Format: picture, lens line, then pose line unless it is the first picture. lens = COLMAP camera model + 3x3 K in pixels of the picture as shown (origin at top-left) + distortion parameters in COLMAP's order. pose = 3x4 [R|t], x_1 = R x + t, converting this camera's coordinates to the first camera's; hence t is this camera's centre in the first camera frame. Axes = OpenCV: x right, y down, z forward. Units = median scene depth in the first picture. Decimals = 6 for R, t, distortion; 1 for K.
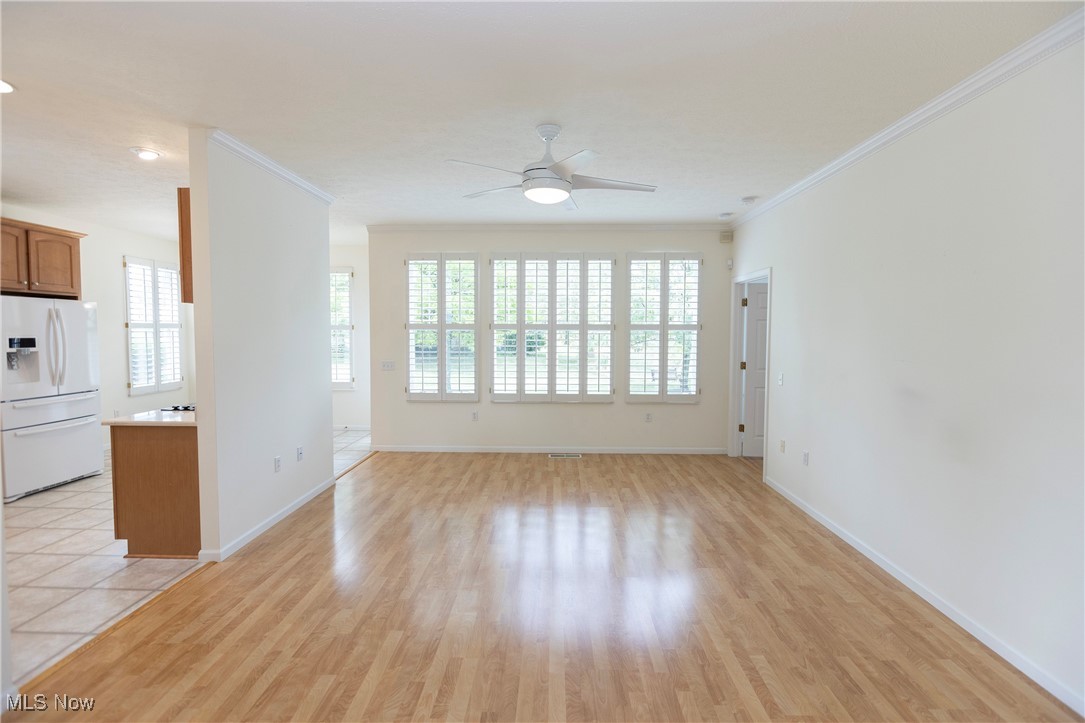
lens RADIAL K [[503.0, 0, 542.5], [0, 503.0, 361.5], [0, 0, 1]] dist [-0.011995, 0.000631]
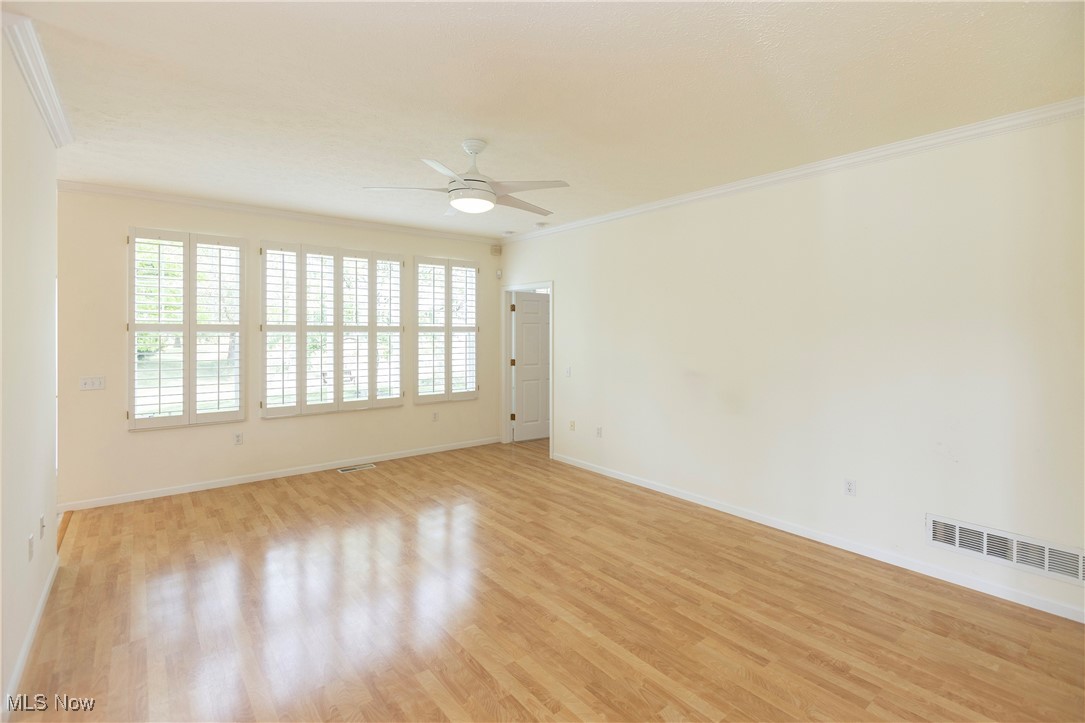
lens RADIAL K [[507.6, 0, 542.6], [0, 507.6, 332.7], [0, 0, 1]] dist [-0.004083, 0.000194]
pose [[0.760892, -0.002670, 0.648873, -0.300984], [0.041058, 0.998186, -0.044038, -0.005516], [-0.647579, 0.060149, 0.759621, 0.061758]]
